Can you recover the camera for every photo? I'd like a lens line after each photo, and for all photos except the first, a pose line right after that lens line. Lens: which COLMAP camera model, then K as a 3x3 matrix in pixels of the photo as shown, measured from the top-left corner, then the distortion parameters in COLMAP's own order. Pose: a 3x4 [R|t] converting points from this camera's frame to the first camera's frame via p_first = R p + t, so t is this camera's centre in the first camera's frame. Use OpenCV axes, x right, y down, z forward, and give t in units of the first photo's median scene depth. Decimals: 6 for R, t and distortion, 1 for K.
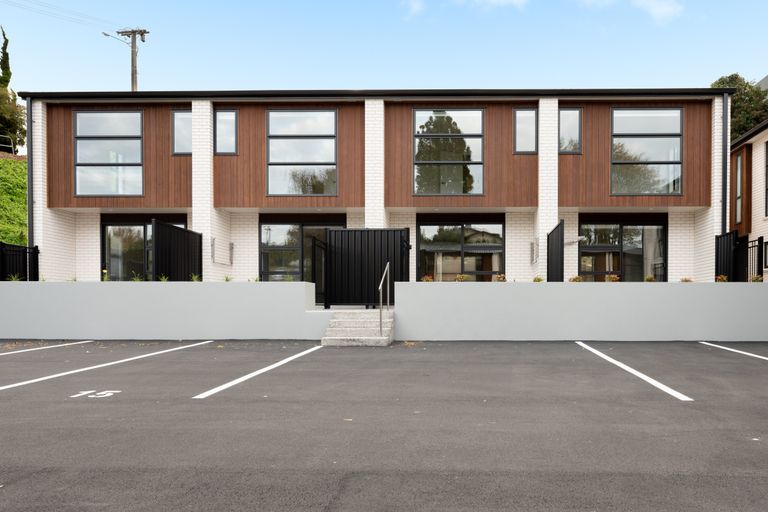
lens RADIAL K [[542.6, 0, 384.1], [0, 542.6, 306.3], [0, 0, 1]] dist [-0.004380, 0.000127]
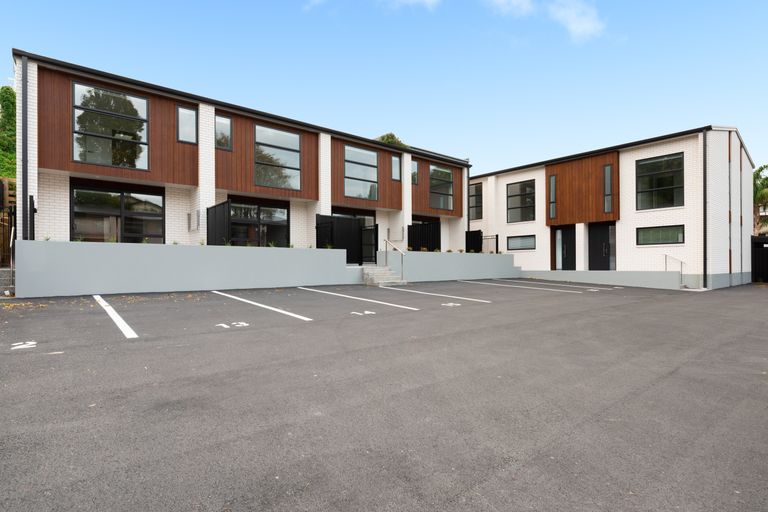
lens RADIAL K [[398.8, 0, 384.0], [0, 398.8, 256.0], [0, 0, 1]] dist [-0.001384, -0.000361]
pose [[0.754492, 0.010325, 0.656228, -0.643123], [0.002343, 0.999828, -0.018425, -0.001677], [-0.656305, 0.015439, 0.754338, 0.014305]]
